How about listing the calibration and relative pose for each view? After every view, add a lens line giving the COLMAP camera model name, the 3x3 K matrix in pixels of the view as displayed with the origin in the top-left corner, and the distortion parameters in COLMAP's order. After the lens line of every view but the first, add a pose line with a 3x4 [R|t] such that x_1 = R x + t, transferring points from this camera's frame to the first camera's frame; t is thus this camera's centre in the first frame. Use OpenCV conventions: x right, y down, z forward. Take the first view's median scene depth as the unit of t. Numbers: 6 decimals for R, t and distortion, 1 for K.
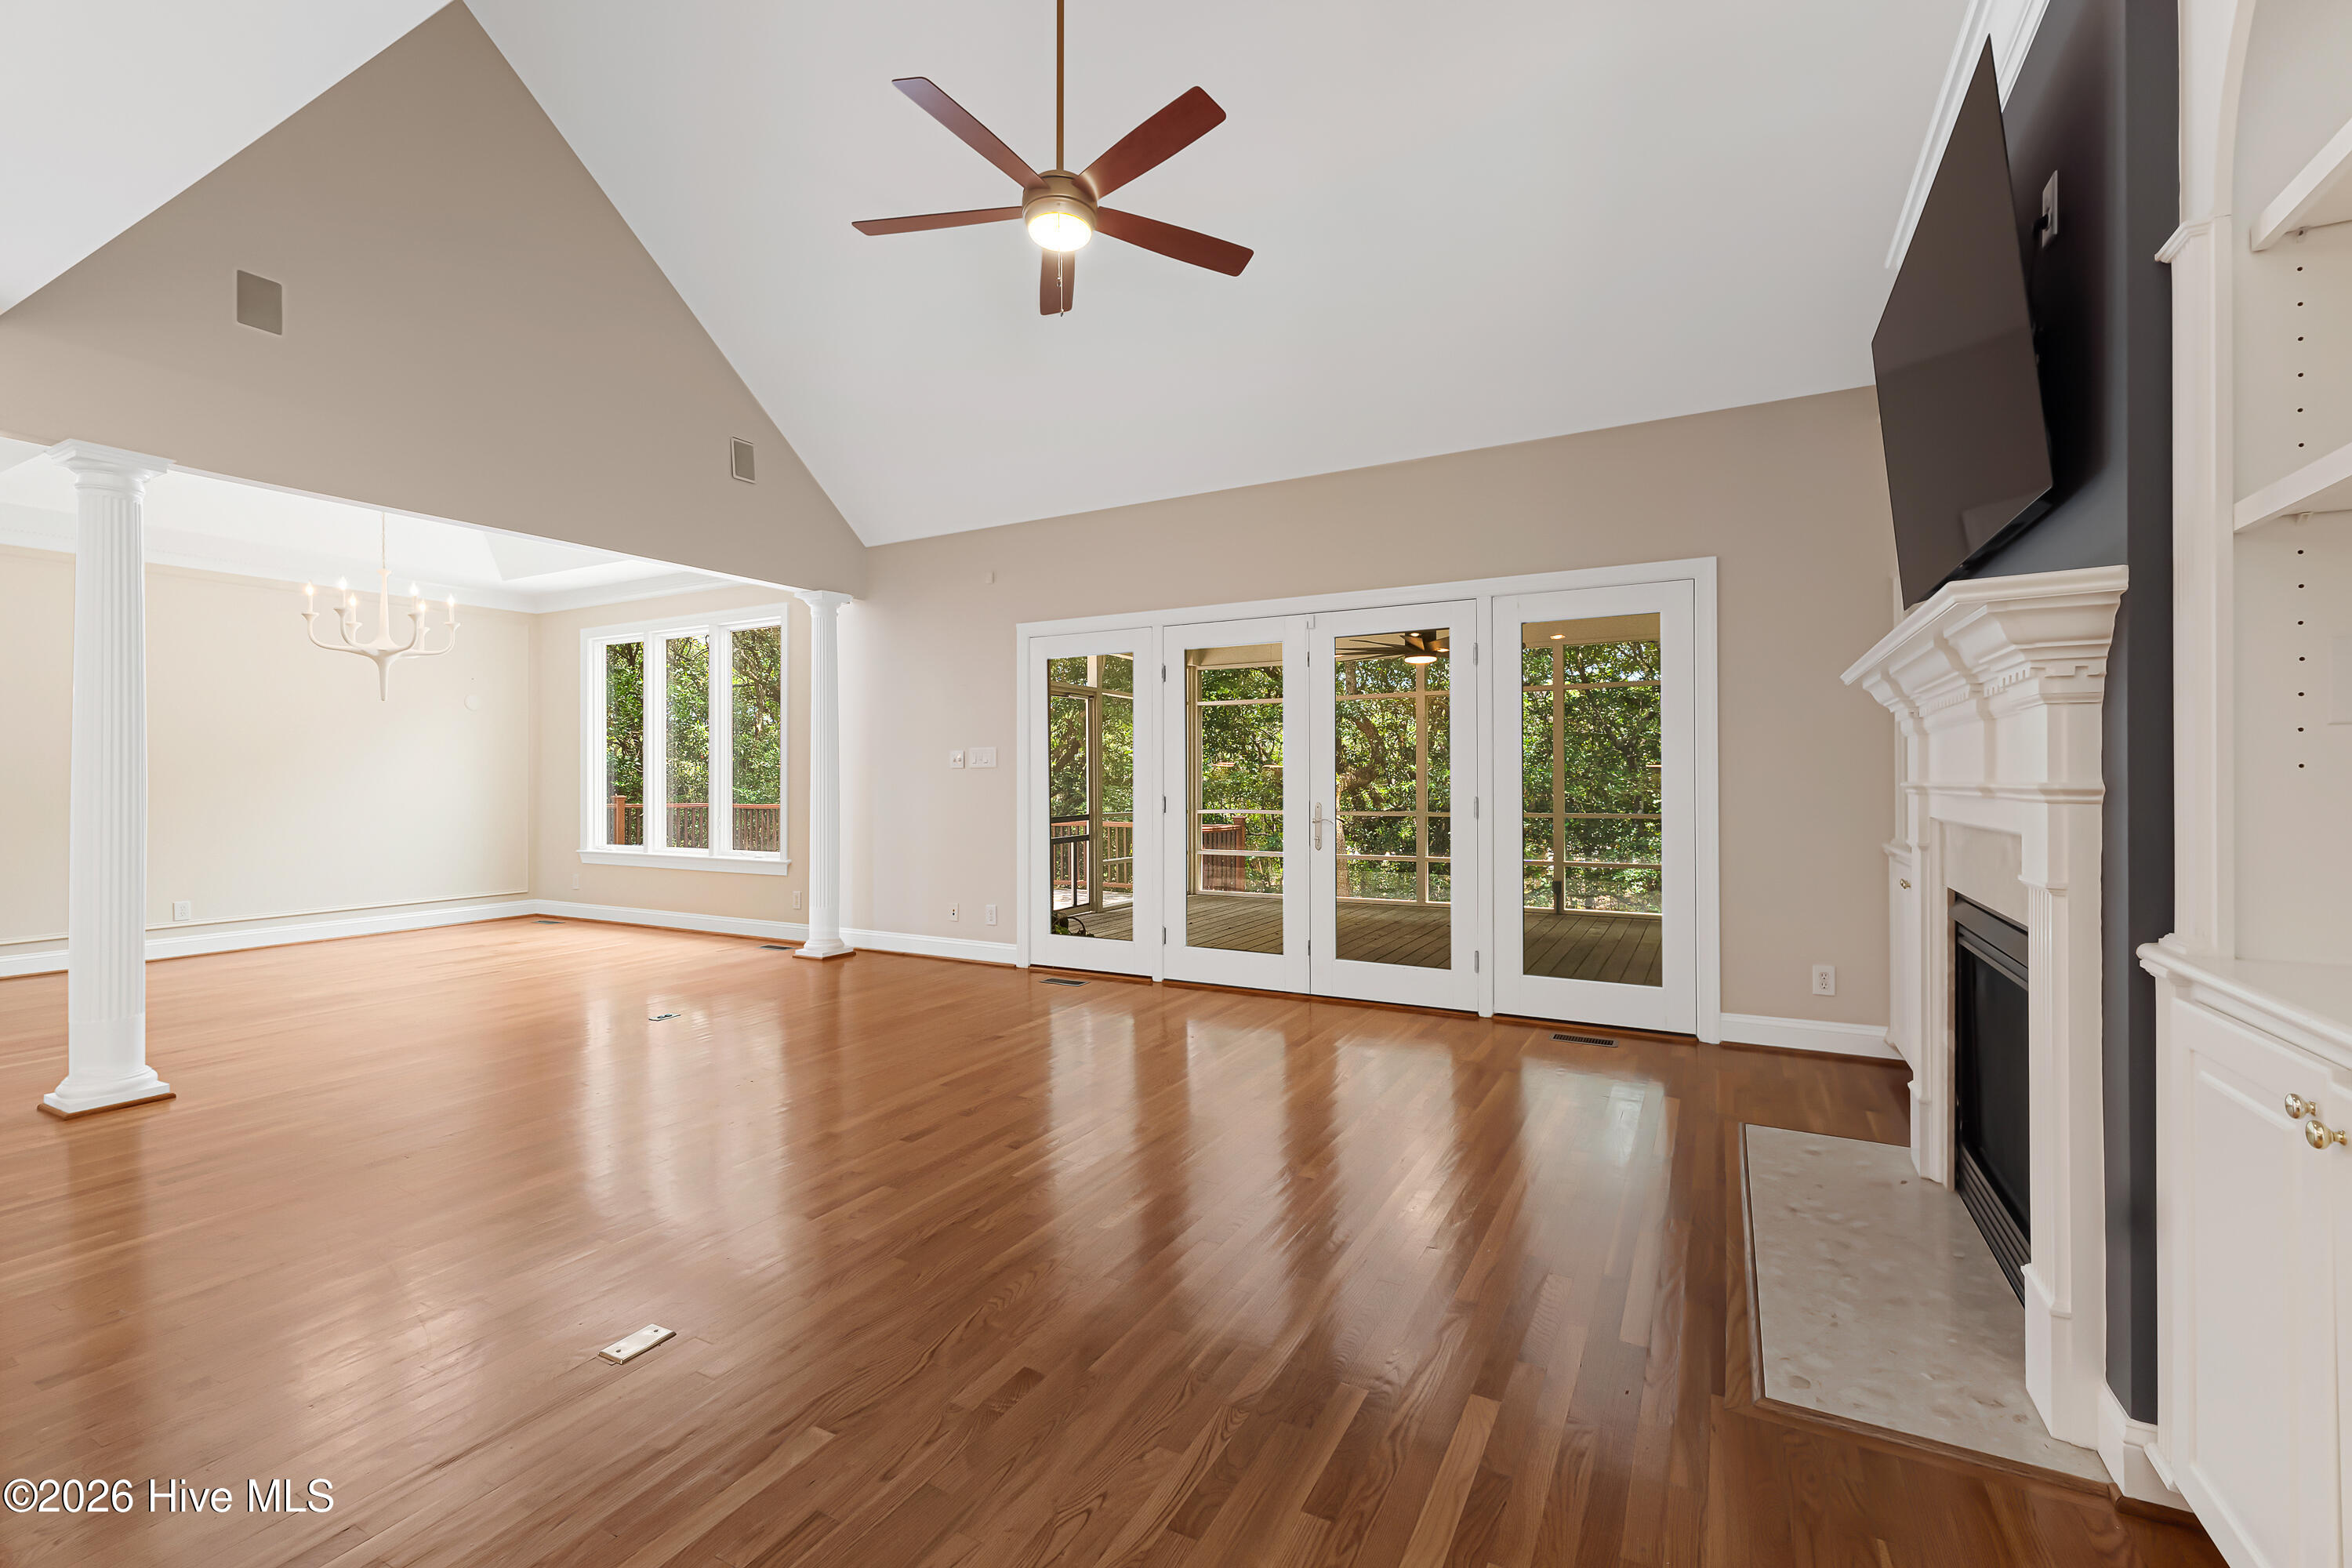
lens RADIAL K [[1008.0, 0, 1150.1], [0, 1008.0, 776.1], [0, 0, 1]] dist [0.000424, 0.000003]
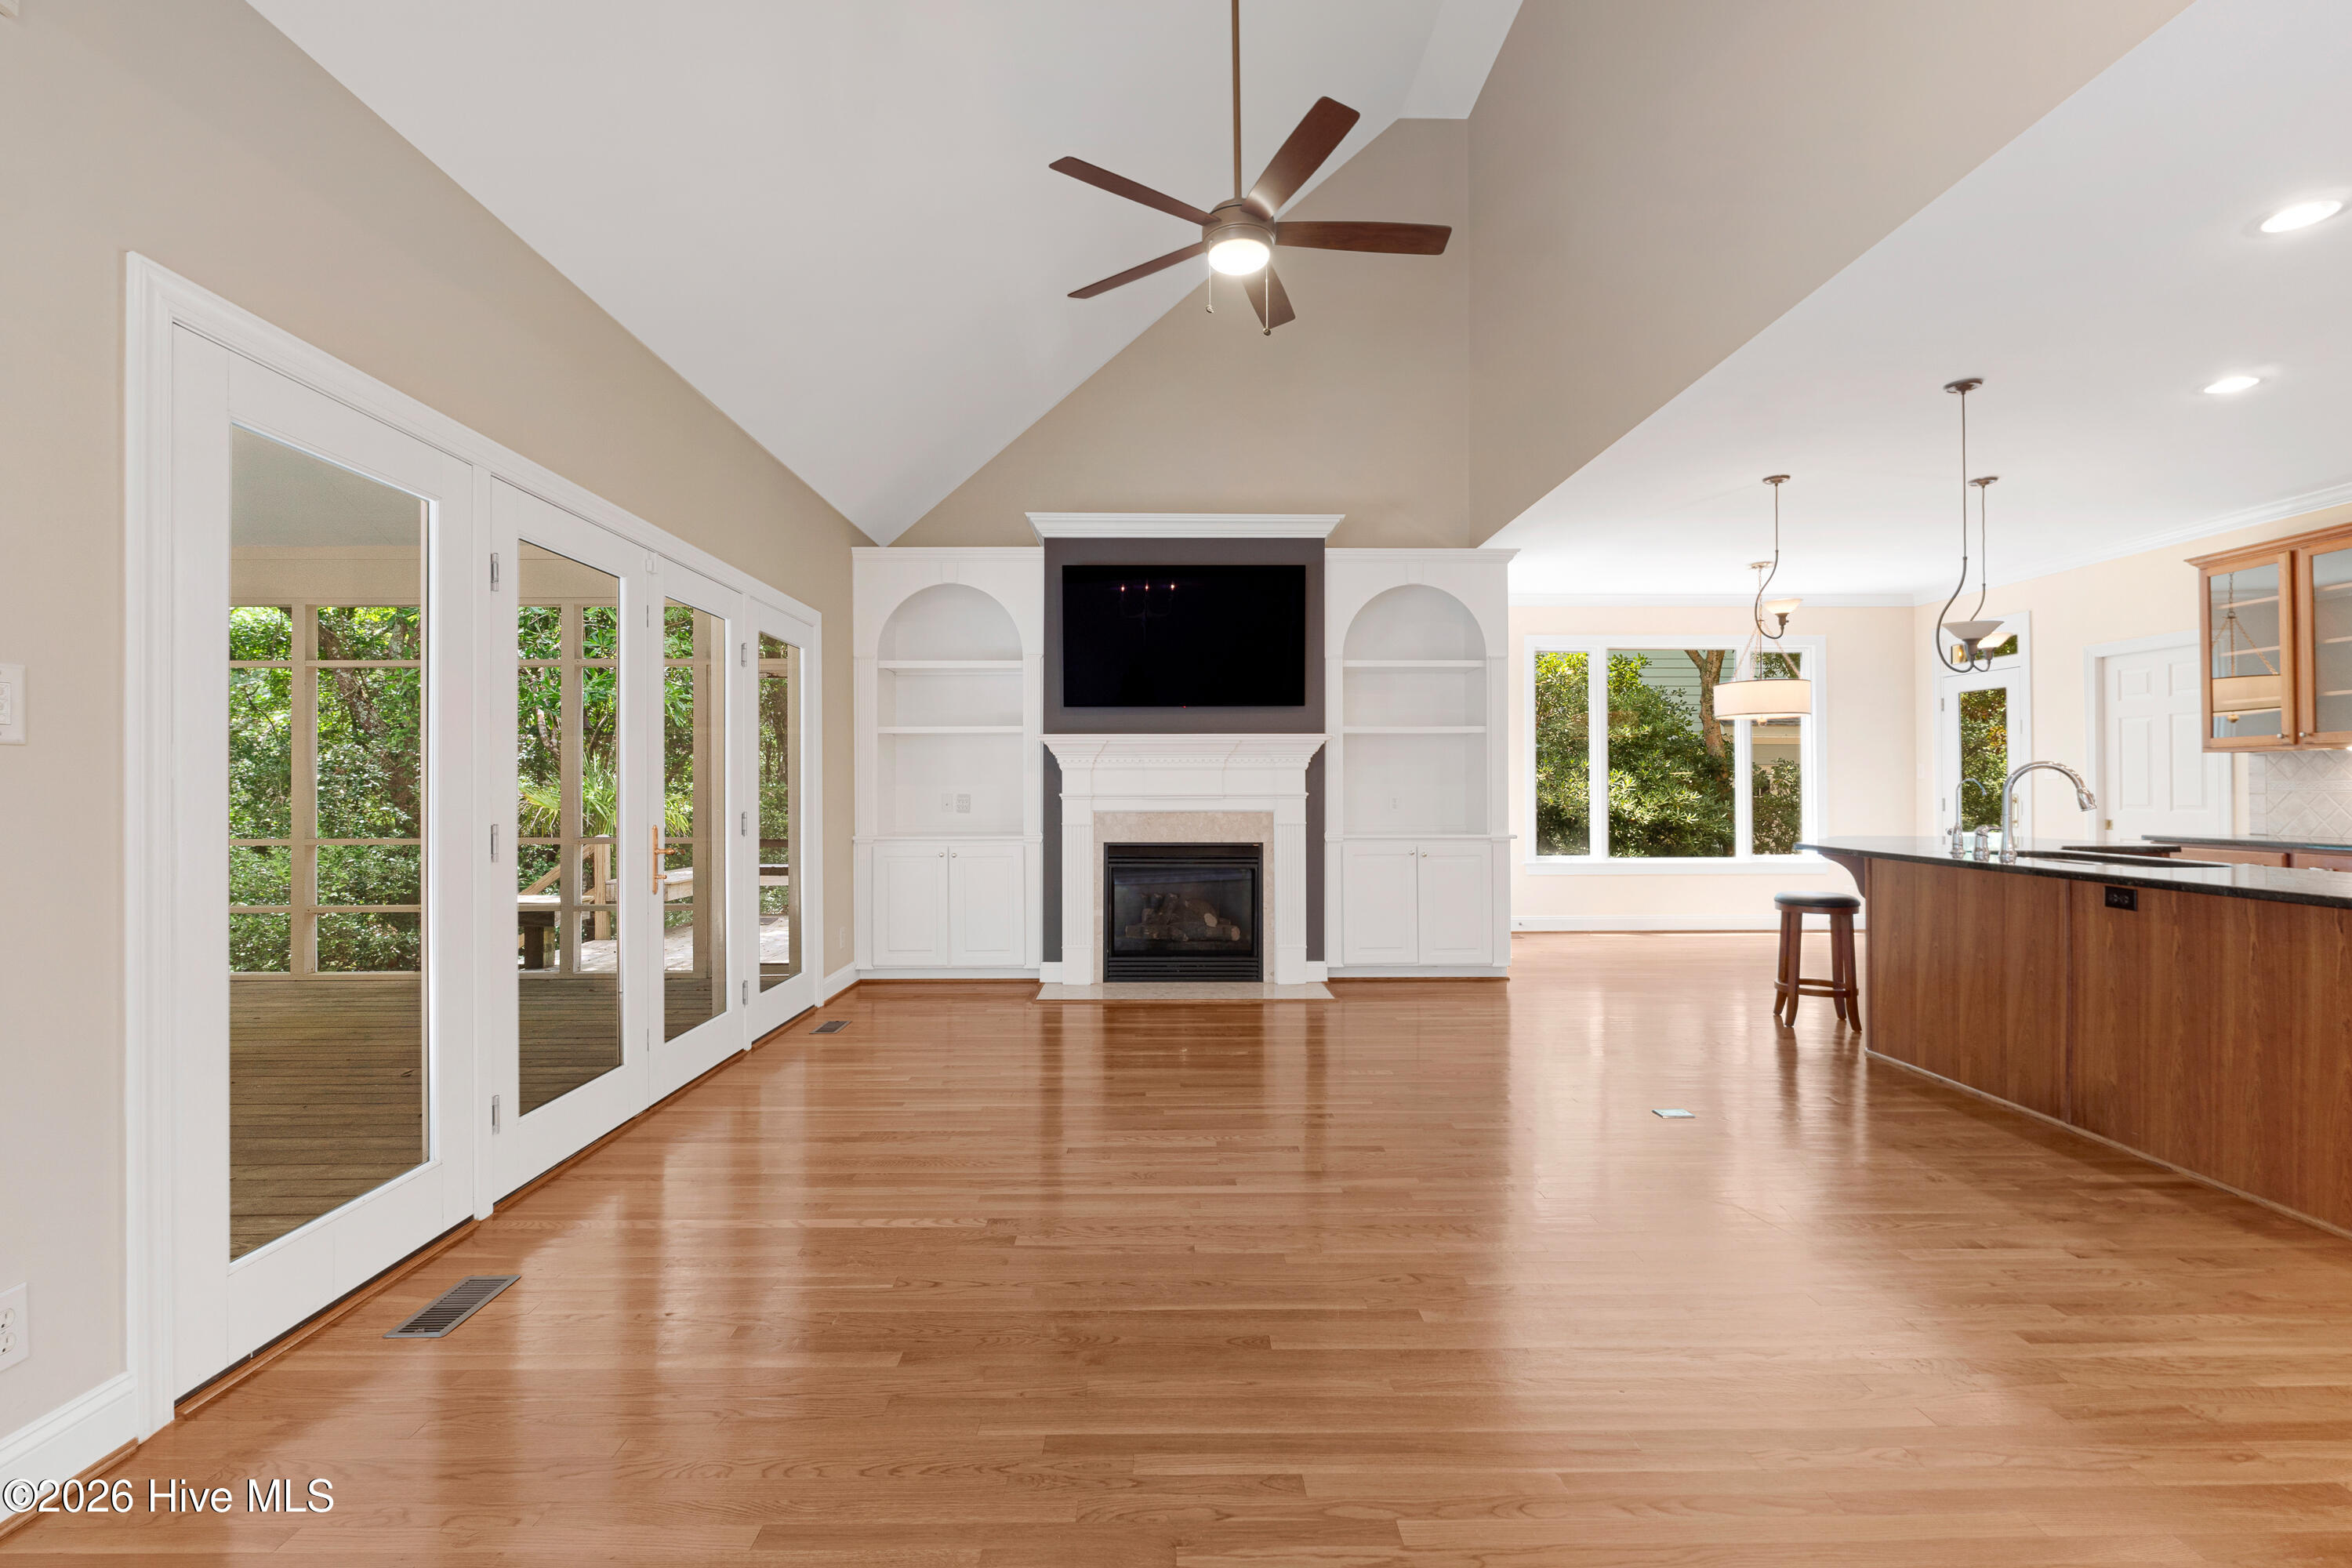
lens RADIAL K [[1084.3, 0, 1178.0], [0, 1084.3, 785.7], [0, 0, 1]] dist [-0.000347, -0.000056]
pose [[-0.518835, 0.007518, 0.854841, -0.598038], [-0.000786, 0.999957, -0.009271, 0.005273], [-0.854874, -0.005482, -0.518807, 0.982641]]
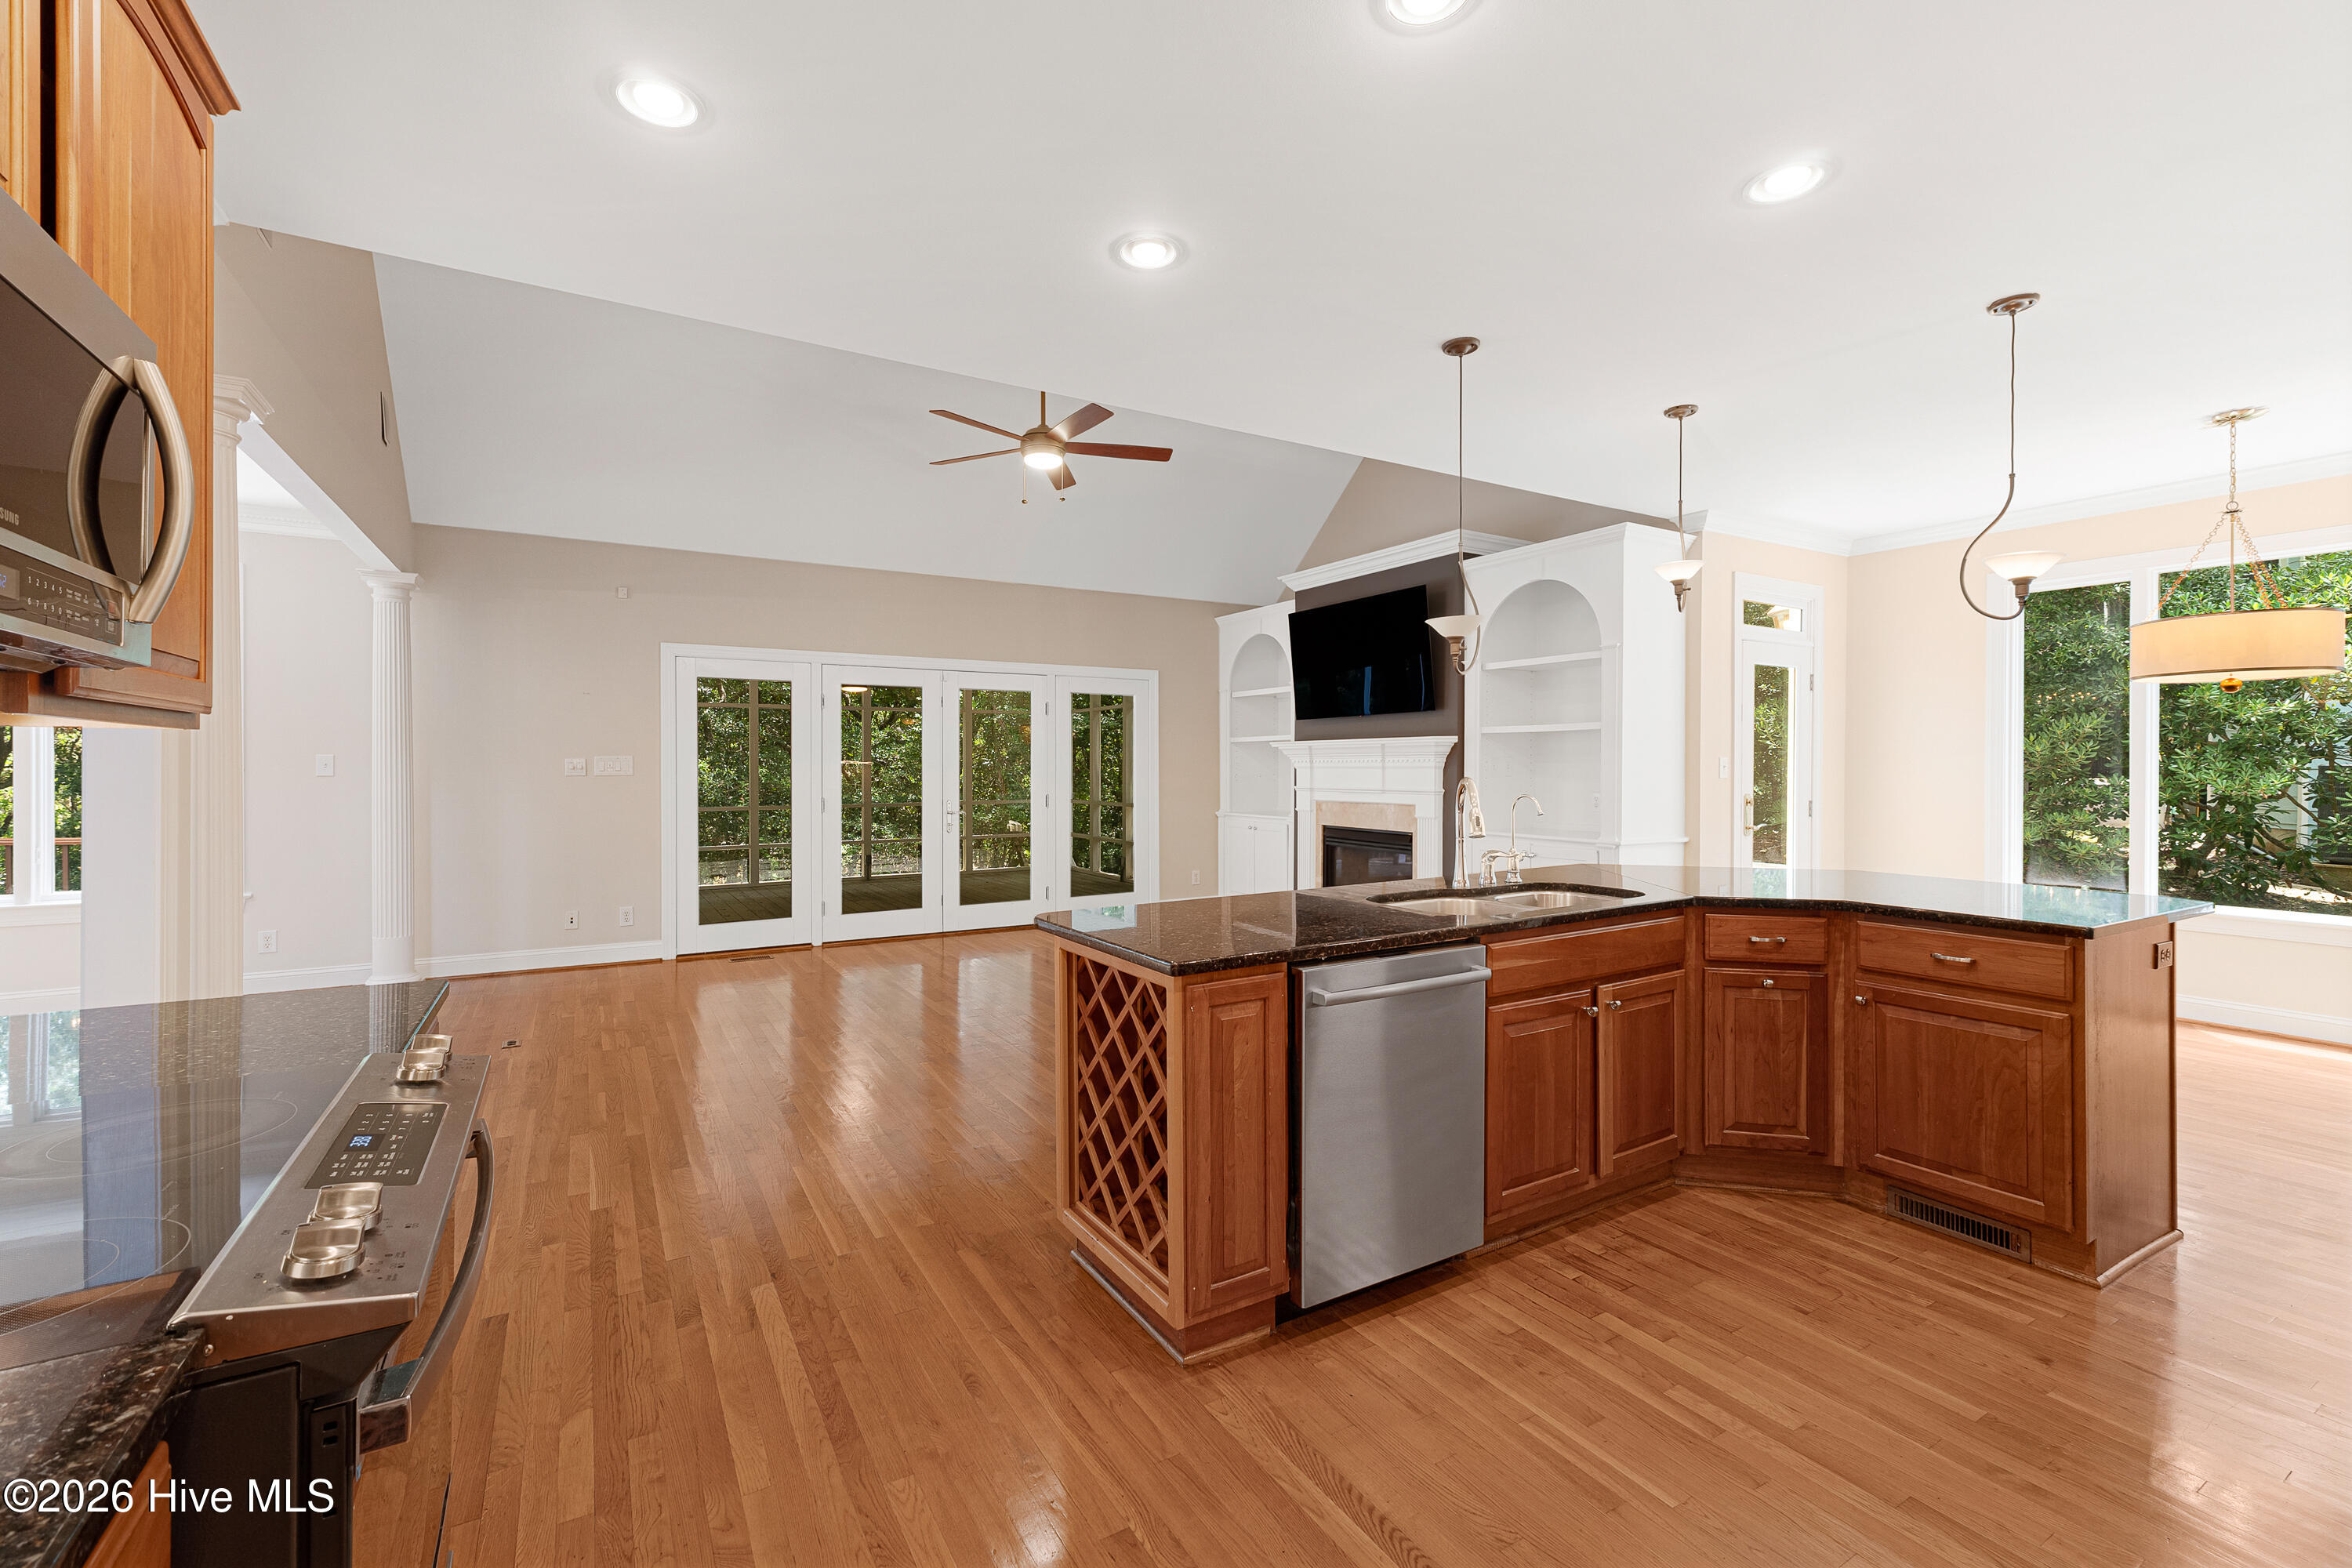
lens RADIAL K [[1008.0, 0, 1150.1], [0, 1008.0, 776.1], [0, 0, 1]] dist [0.000424, 0.000003]
pose [[0.513672, -0.007323, 0.857956, -0.857616], [-0.003884, 0.999933, 0.010860, -0.024011], [-0.857978, -0.008911, 0.513609, -0.003613]]
